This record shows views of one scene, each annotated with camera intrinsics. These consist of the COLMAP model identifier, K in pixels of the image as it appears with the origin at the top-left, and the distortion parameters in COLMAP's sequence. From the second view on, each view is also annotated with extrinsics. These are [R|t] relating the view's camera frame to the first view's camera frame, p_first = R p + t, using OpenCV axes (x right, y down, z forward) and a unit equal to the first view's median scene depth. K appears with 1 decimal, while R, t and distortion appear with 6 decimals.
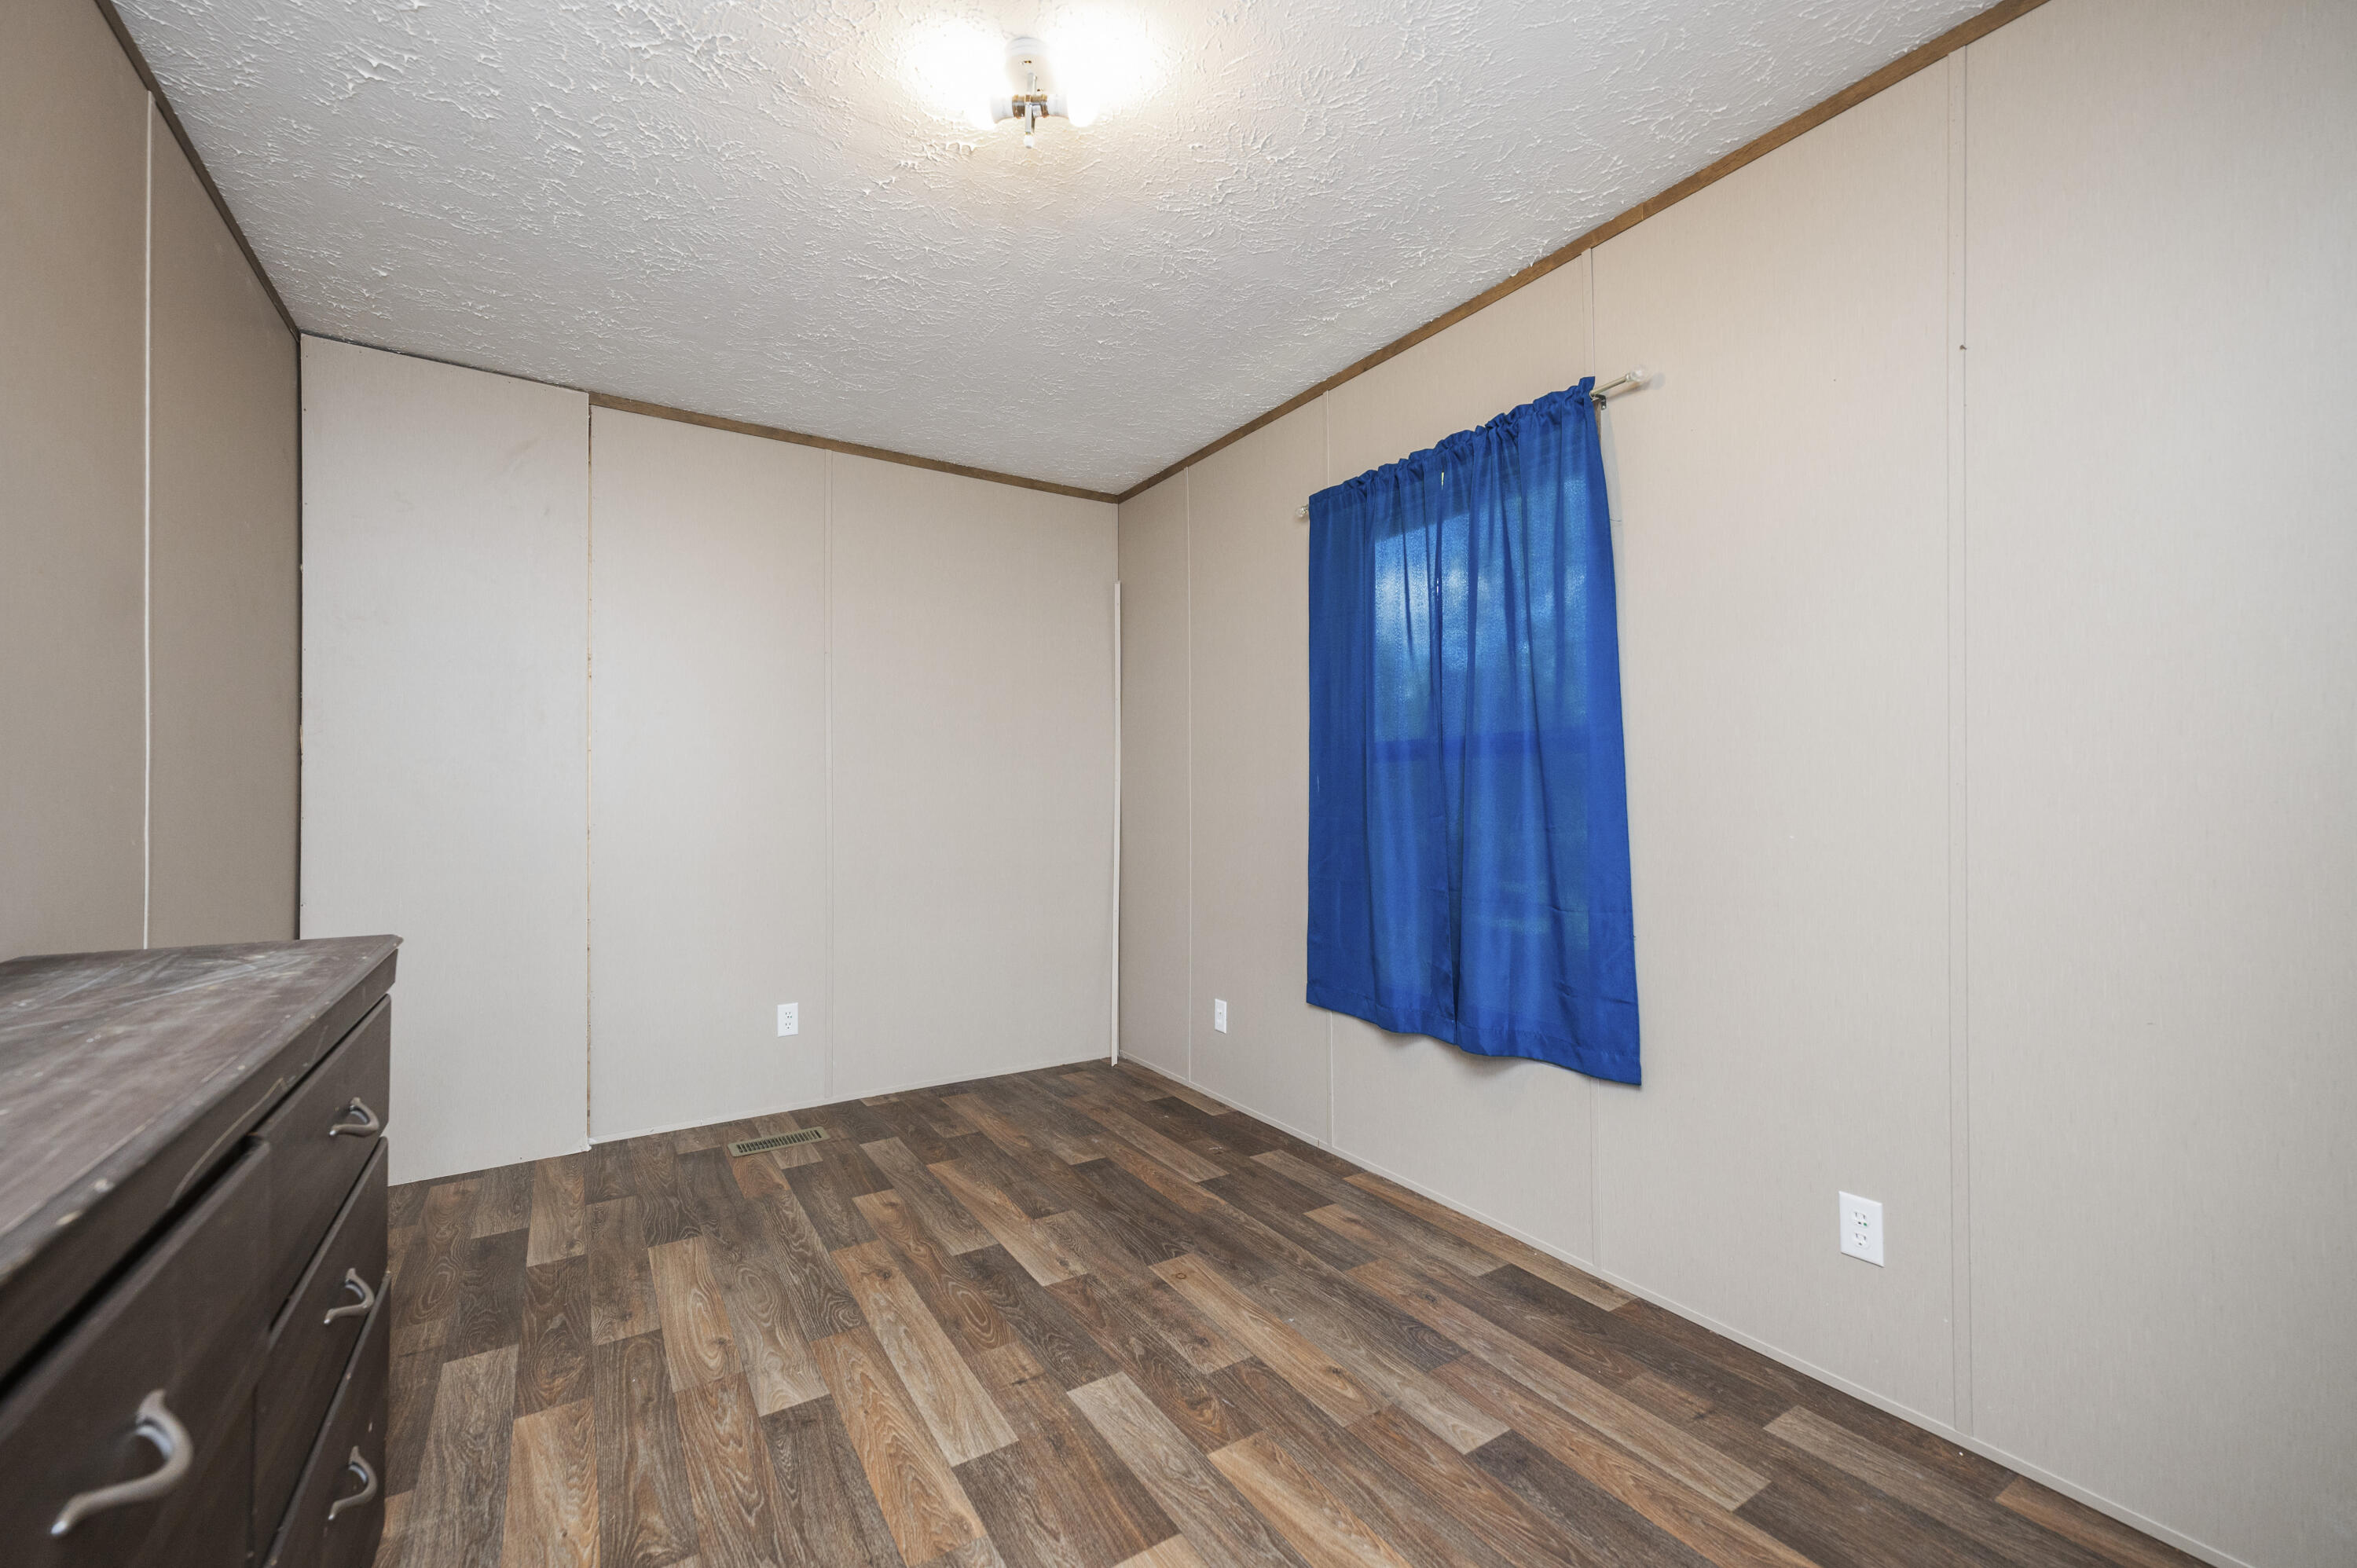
lens RADIAL K [[955.9, 0, 1183.4], [0, 955.9, 780.7], [0, 0, 1]] dist [0.001157, 0.000052]
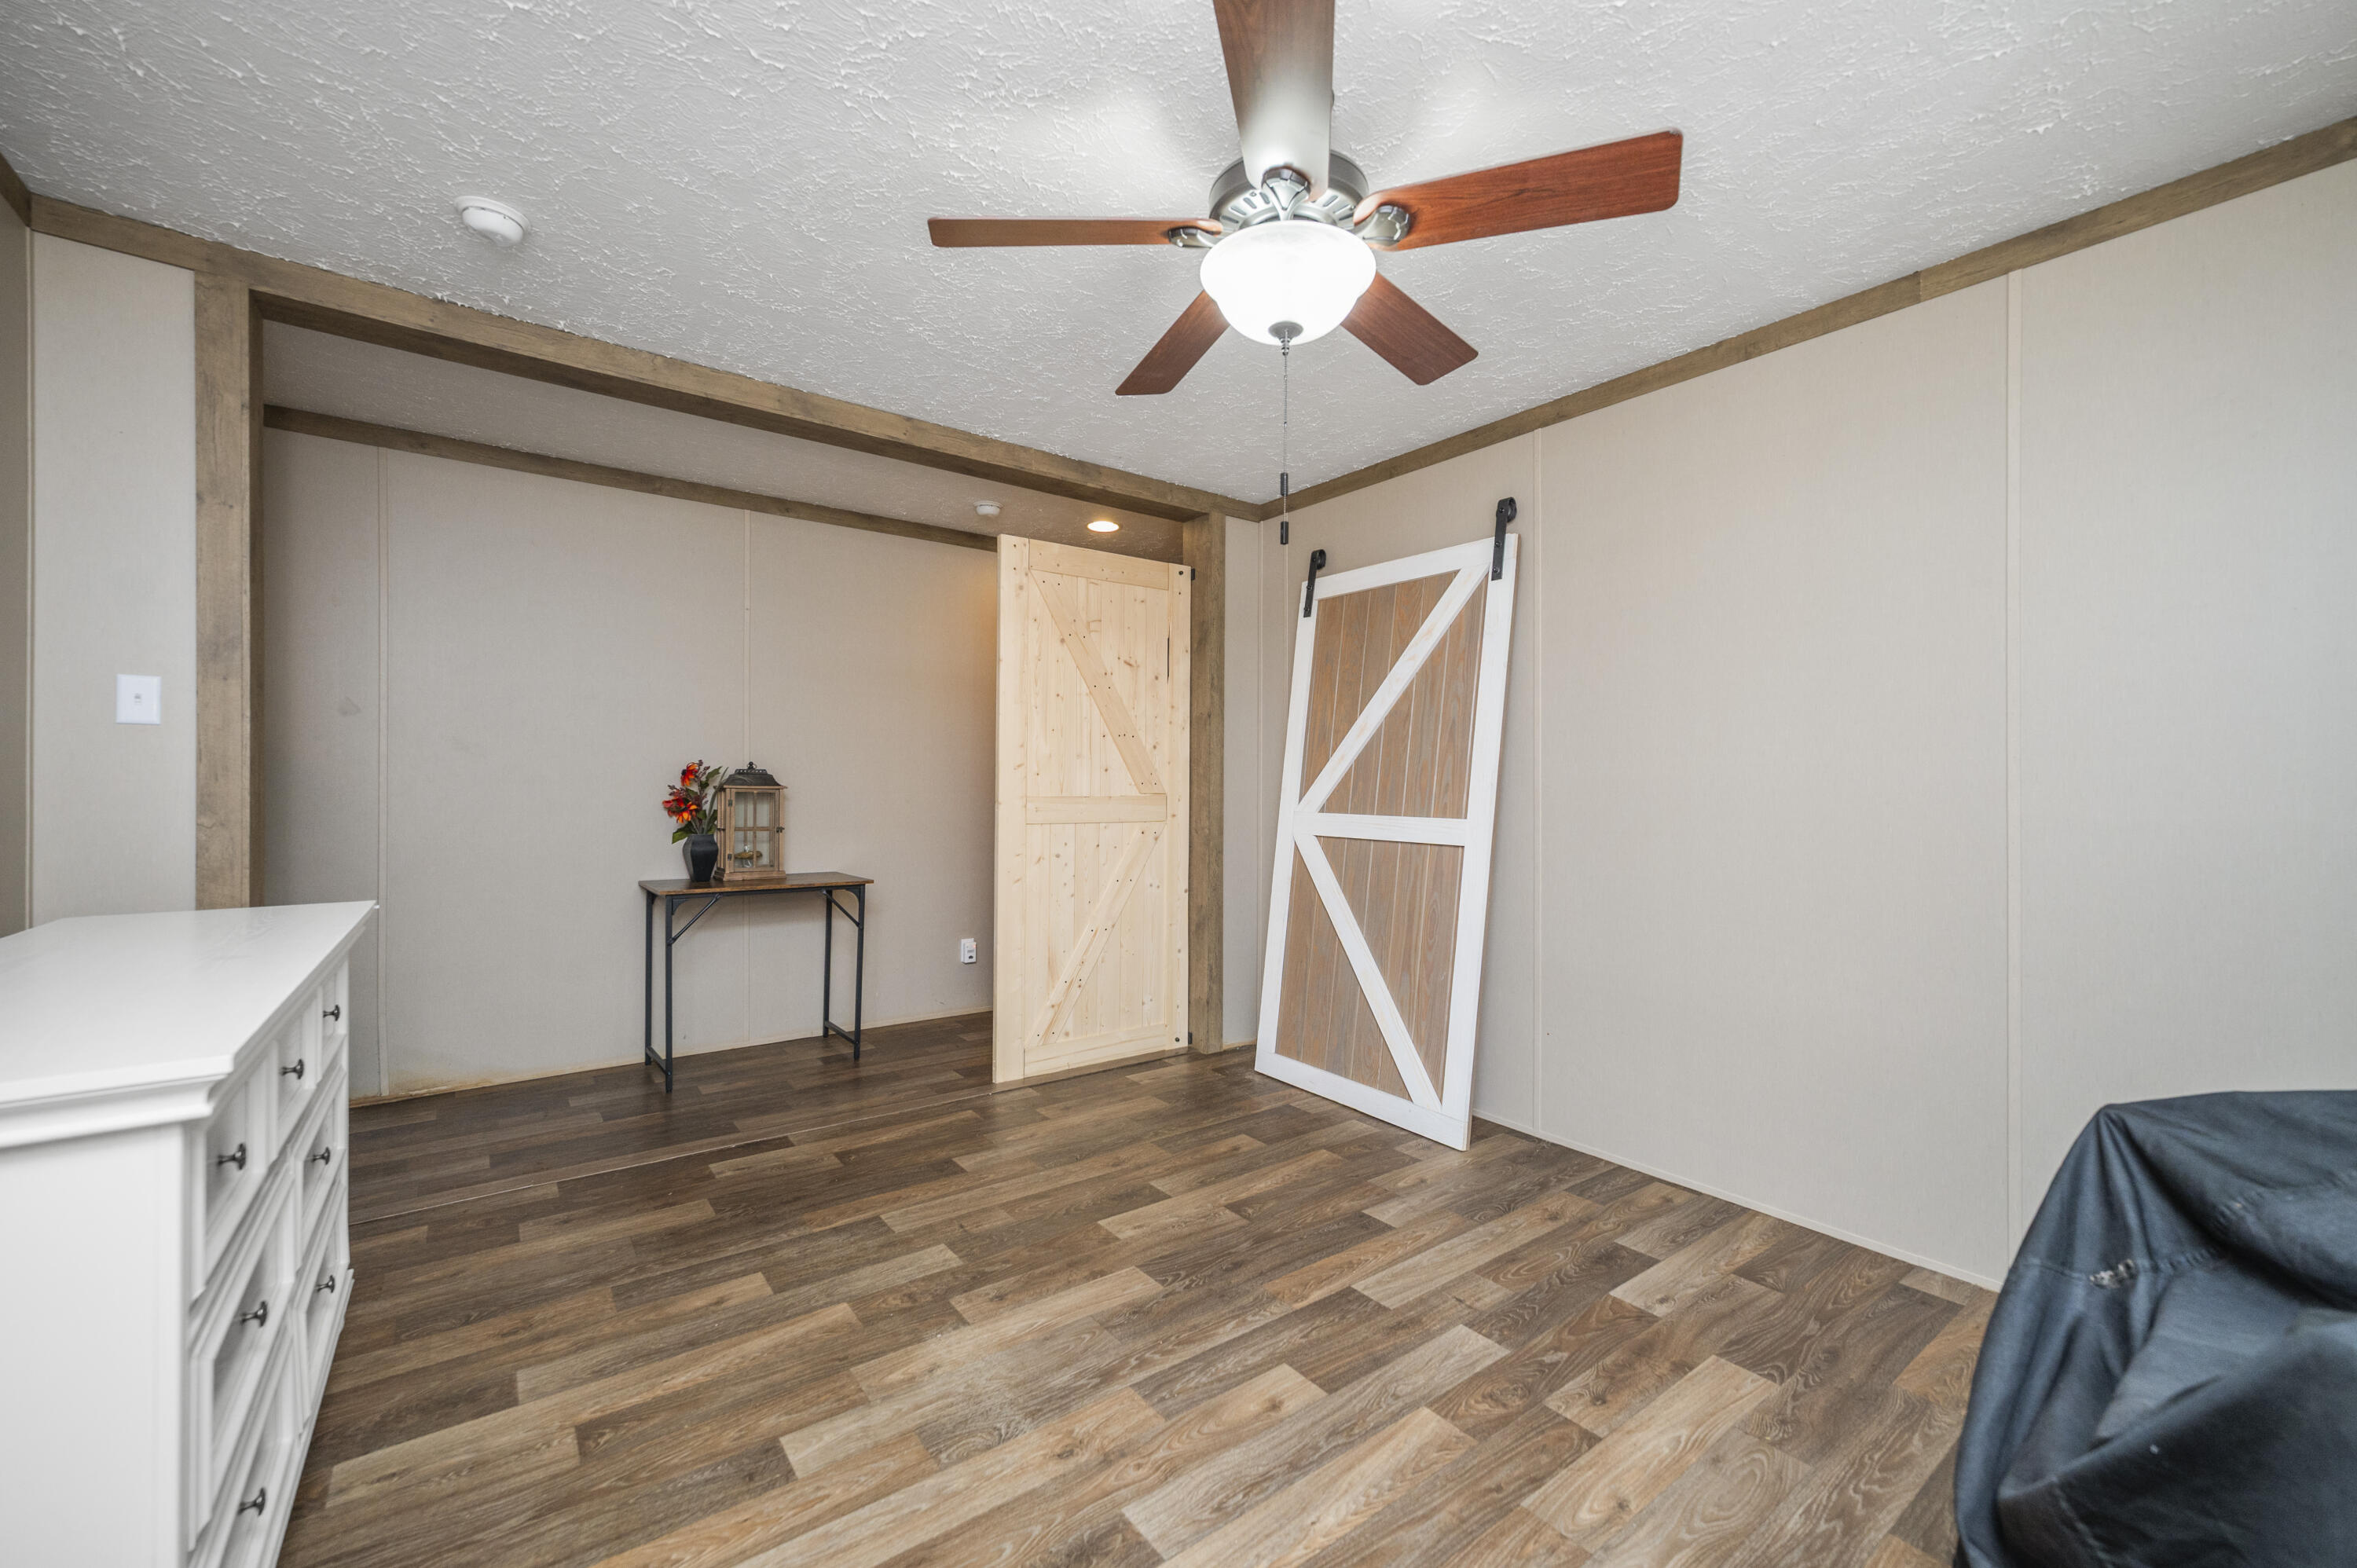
lens RADIAL K [[955.9, 0, 1185.4], [0, 955.9, 788.6], [0, 0, 1]] dist [0.001157, 0.000052]
pose [[0.071944, 0.007446, -0.997381, 0.979267], [0.008189, 0.999934, 0.008056, -0.021647], [0.997375, -0.008747, 0.071879, 0.572816]]
